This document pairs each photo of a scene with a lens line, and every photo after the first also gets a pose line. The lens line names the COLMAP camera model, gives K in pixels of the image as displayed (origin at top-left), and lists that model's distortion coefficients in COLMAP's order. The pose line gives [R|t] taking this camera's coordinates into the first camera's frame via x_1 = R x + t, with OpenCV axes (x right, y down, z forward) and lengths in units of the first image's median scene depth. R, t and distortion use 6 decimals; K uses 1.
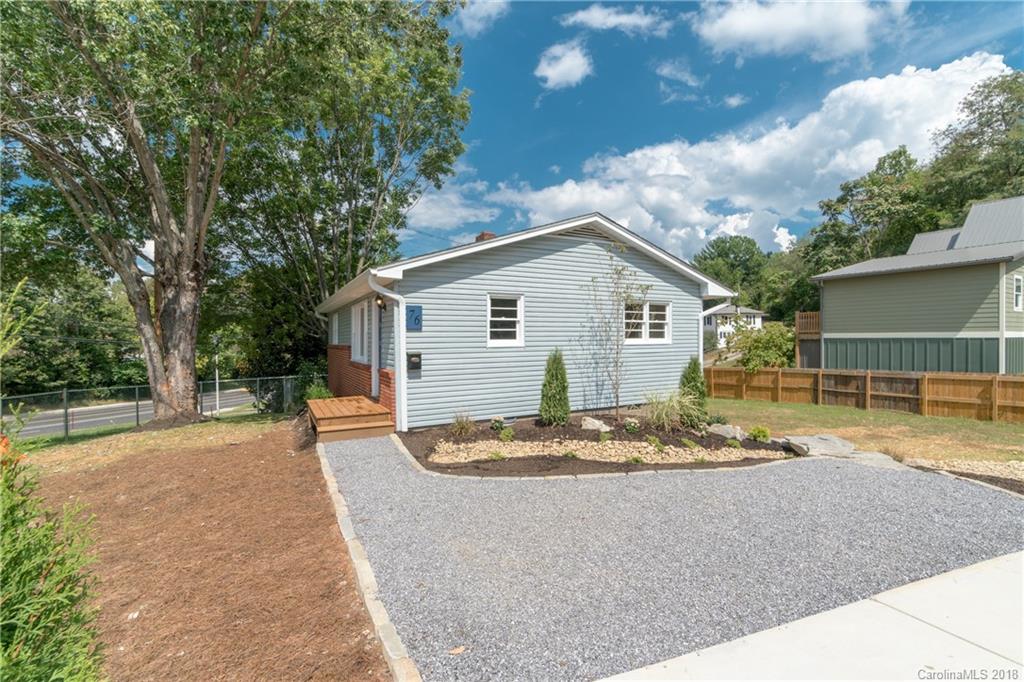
lens RADIAL K [[447.8, 0, 512.0], [0, 447.8, 341.0], [0, 0, 1]] dist [-0.011817, -0.000258]
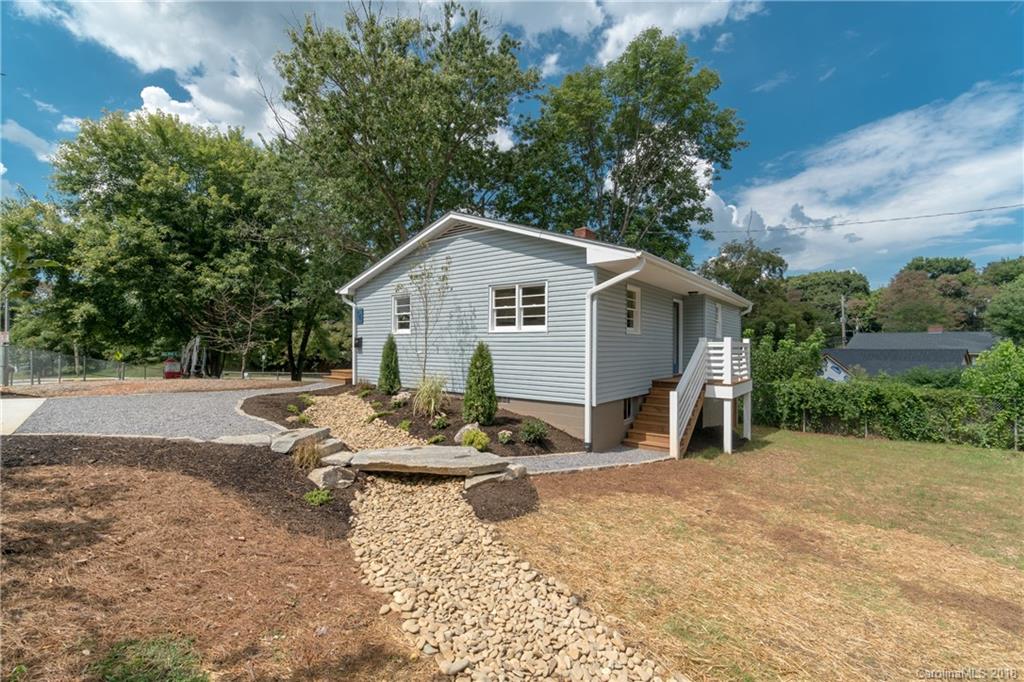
lens RADIAL K [[447.8, 0, 512.0], [0, 447.8, 341.0], [0, 0, 1]] dist [-0.011817, -0.000258]
pose [[0.402001, 0.029868, -0.915152, 1.112515], [0.020261, 0.998933, 0.041502, -0.013047], [0.915415, -0.035226, 0.400967, 0.627470]]
